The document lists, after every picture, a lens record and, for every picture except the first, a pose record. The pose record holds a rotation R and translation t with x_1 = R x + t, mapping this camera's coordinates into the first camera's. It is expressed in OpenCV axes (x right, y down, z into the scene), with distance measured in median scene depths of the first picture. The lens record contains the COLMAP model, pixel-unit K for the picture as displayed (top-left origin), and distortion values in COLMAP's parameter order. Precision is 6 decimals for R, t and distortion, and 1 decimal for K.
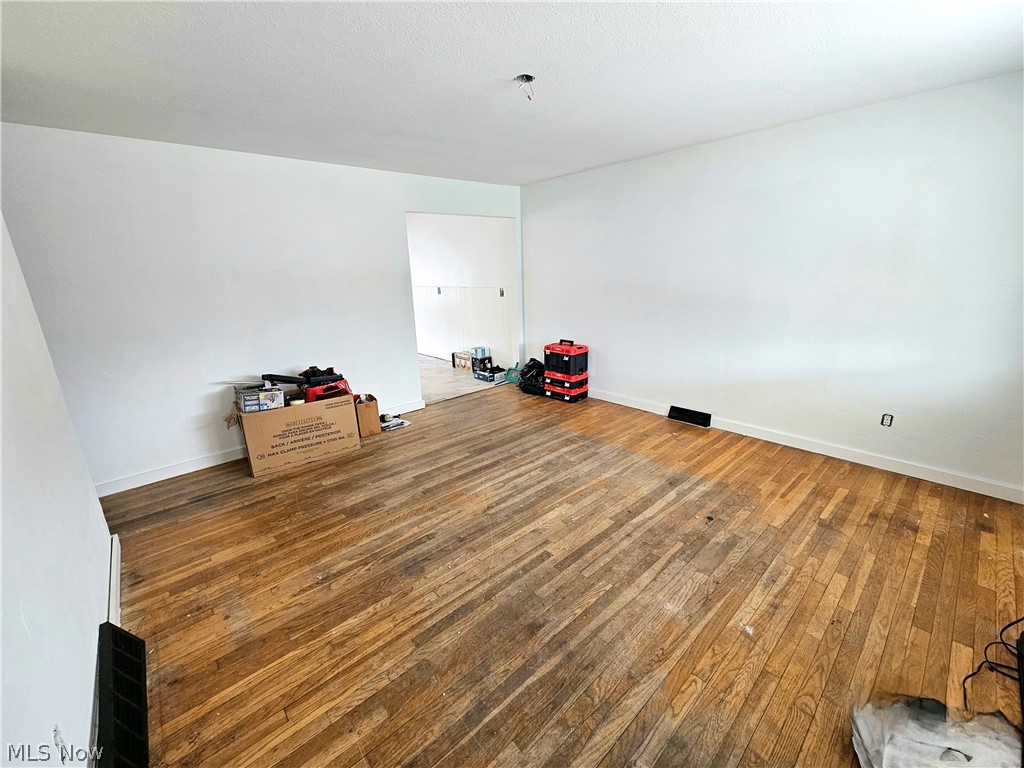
lens RADIAL K [[413.5, 0, 511.1], [0, 413.5, 384.2], [0, 0, 1]] dist [-0.007349, -0.000107]
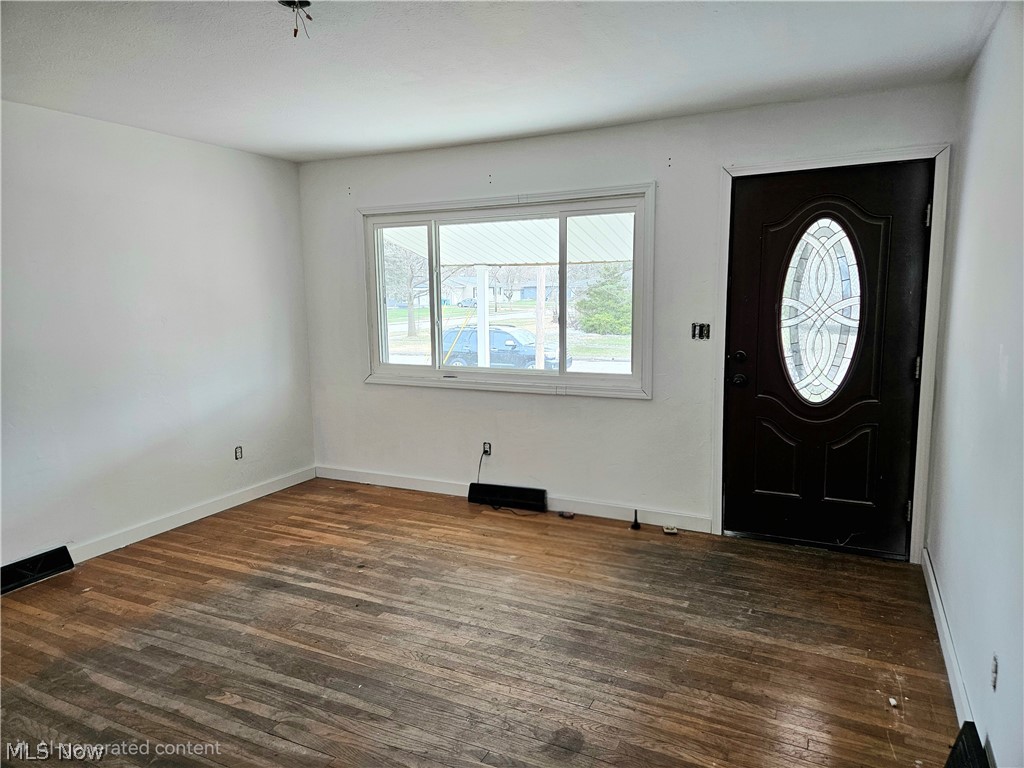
lens RADIAL K [[687.7, 0, 512.7], [0, 687.7, 386.0], [0, 0, 1]] dist [0.028466, -0.001772]
pose [[-0.367565, -0.090885, 0.925546, -0.886147], [0.280154, 0.938163, 0.203382, -0.225363], [-0.886798, 0.334051, -0.319374, 0.967868]]
